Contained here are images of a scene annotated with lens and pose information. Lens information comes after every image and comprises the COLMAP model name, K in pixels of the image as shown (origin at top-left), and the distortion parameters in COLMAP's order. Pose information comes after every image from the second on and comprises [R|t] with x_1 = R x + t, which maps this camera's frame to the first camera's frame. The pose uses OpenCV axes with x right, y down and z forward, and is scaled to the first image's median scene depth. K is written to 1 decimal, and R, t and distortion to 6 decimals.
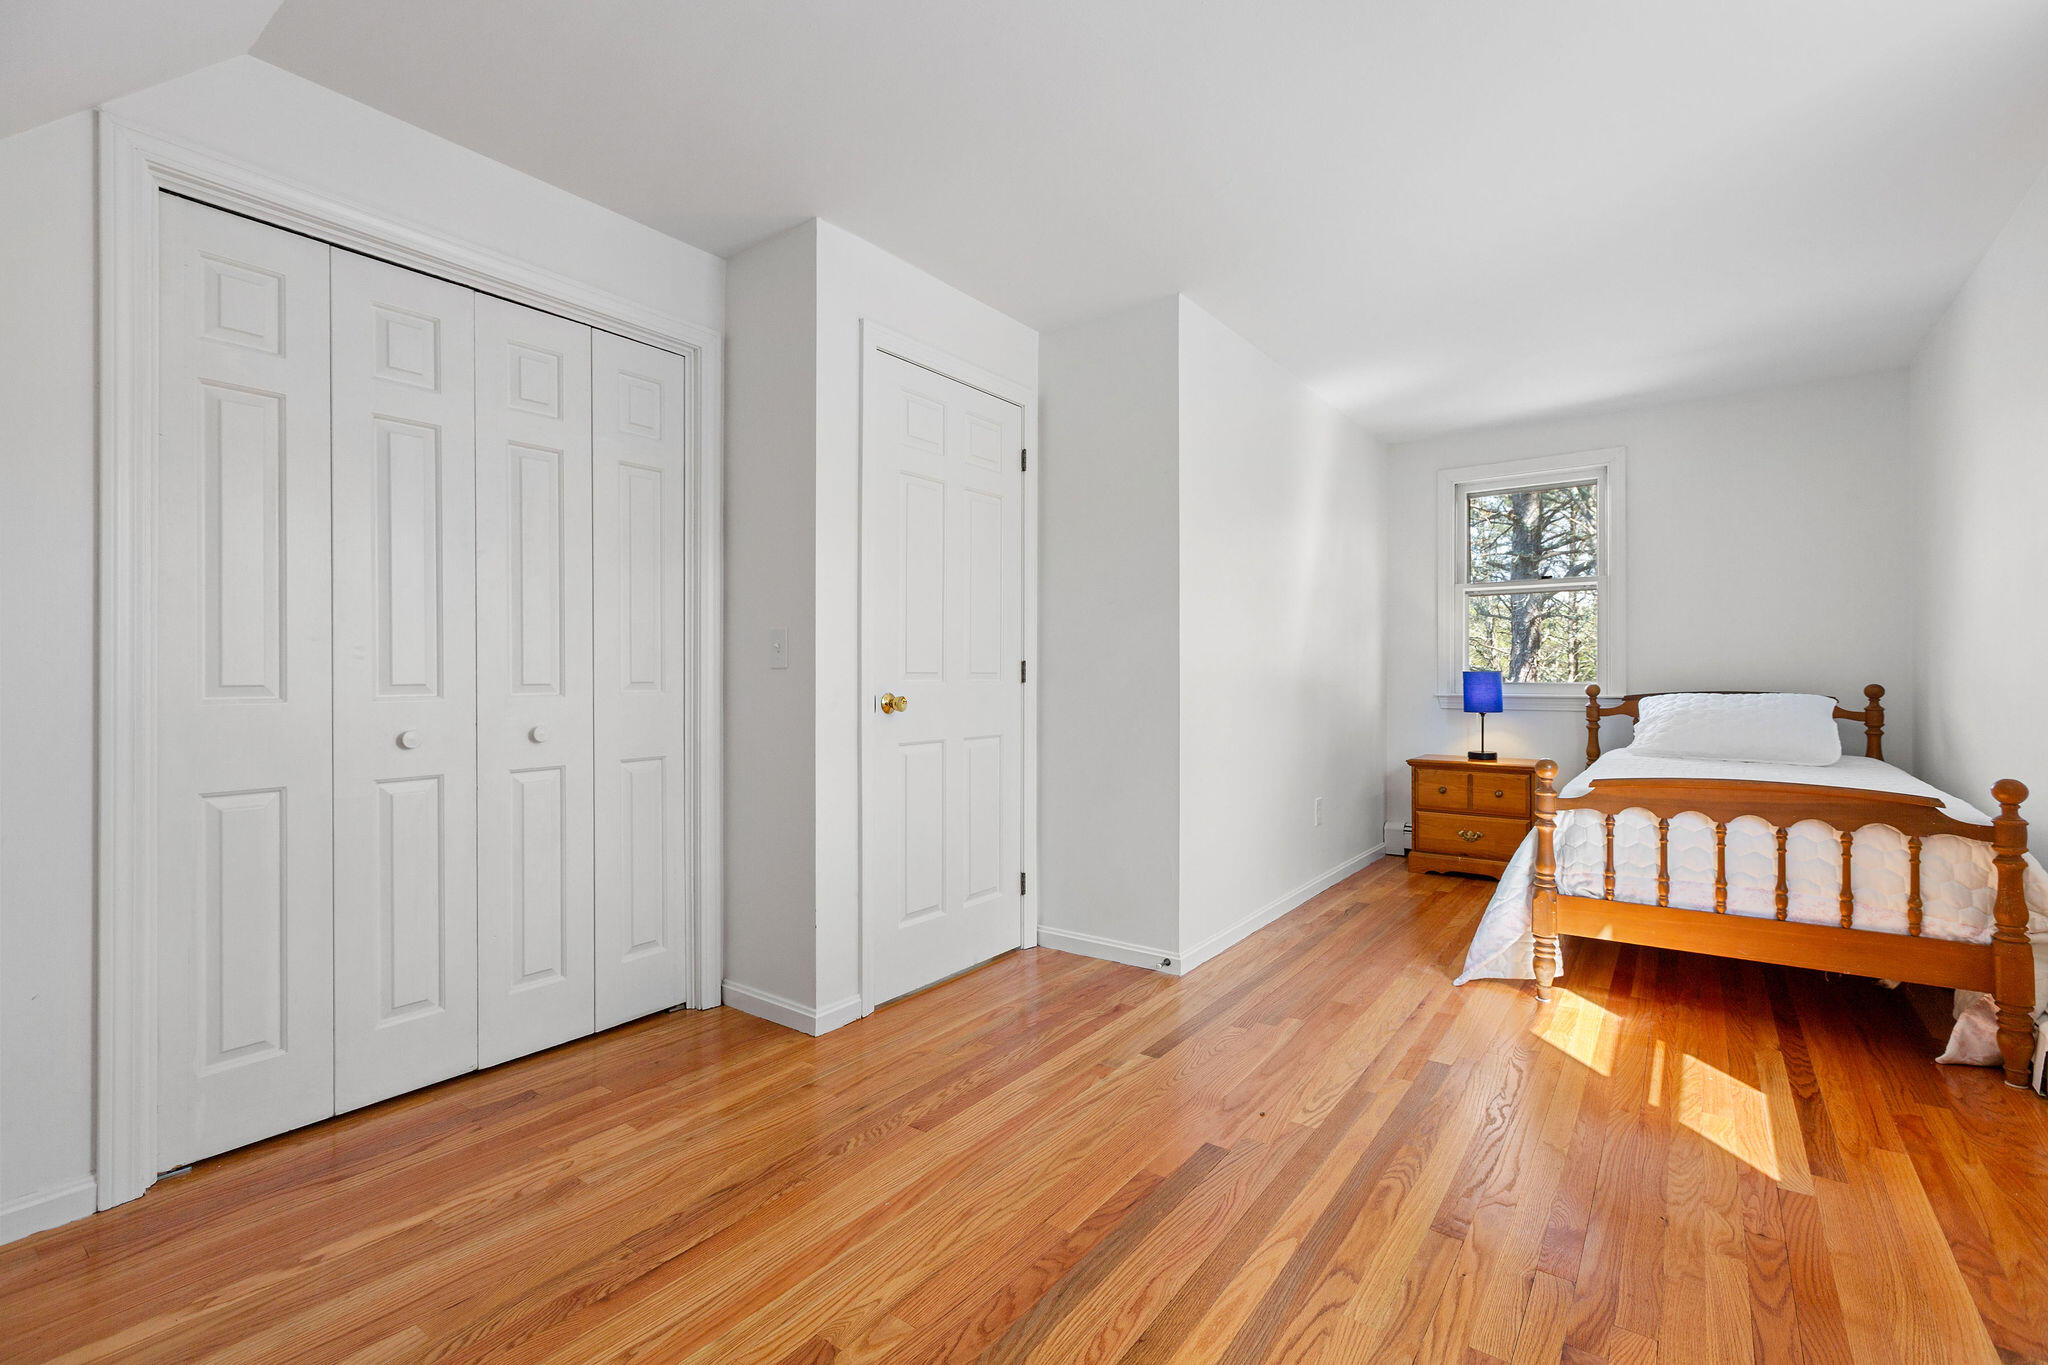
lens RADIAL K [[918.3, 0, 1017.4], [0, 918.3, 661.7], [0, 0, 1]] dist [-0.003089, -0.000291]
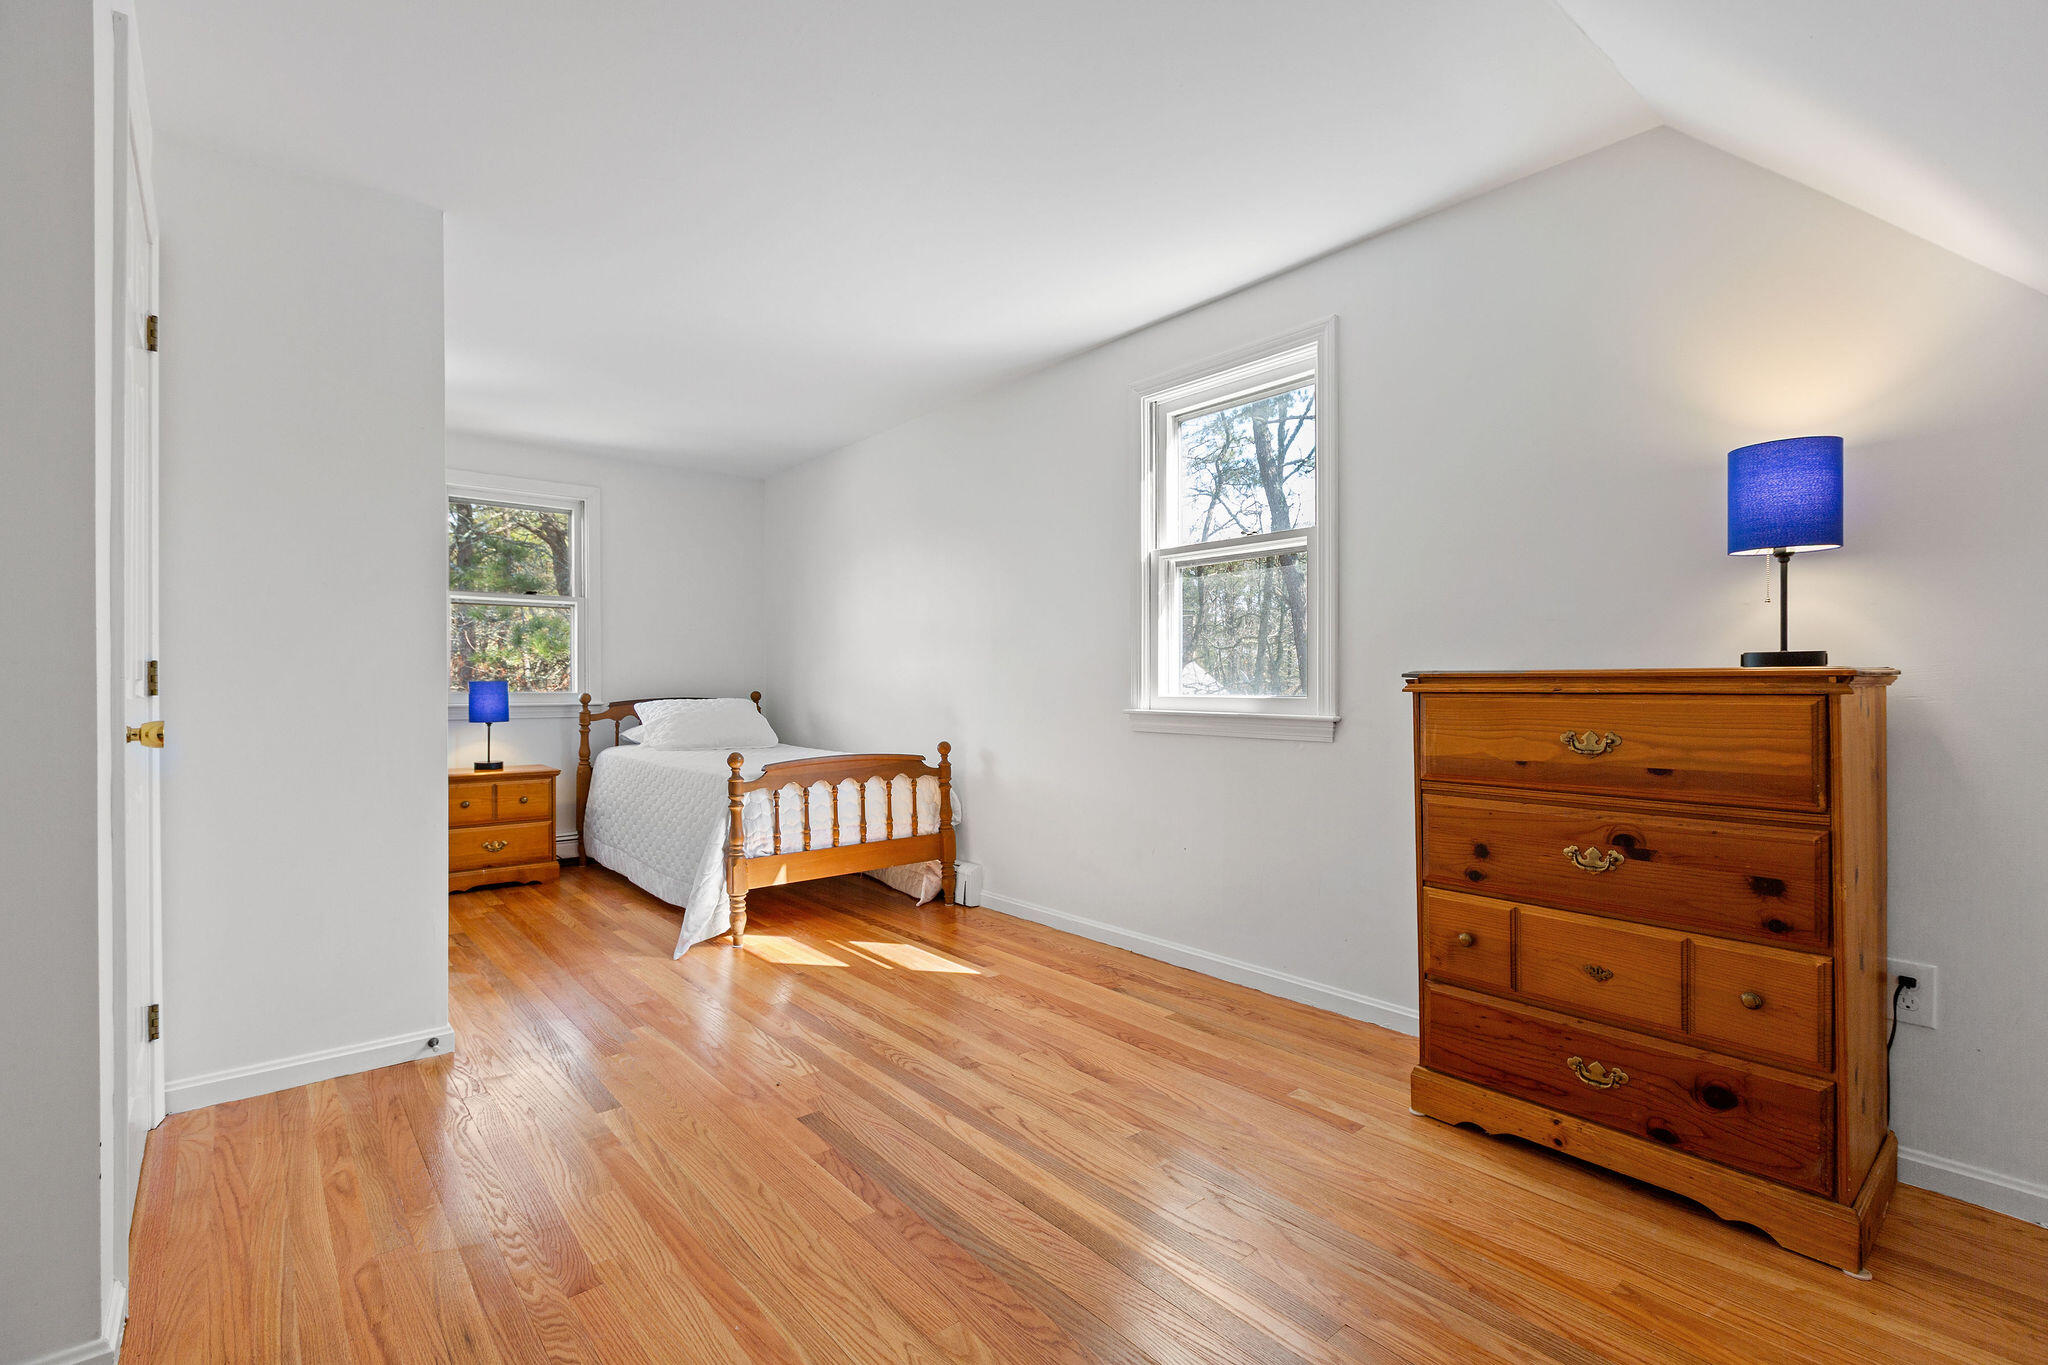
lens RADIAL K [[918.3, 0, 1008.2], [0, 918.3, 683.6], [0, 0, 1]] dist [-0.003089, -0.000291]
pose [[0.226732, 0.000739, 0.973957, -0.567172], [-0.014079, 0.999898, 0.002519, 0.004342], [-0.973856, -0.014284, 0.226719, 0.372542]]
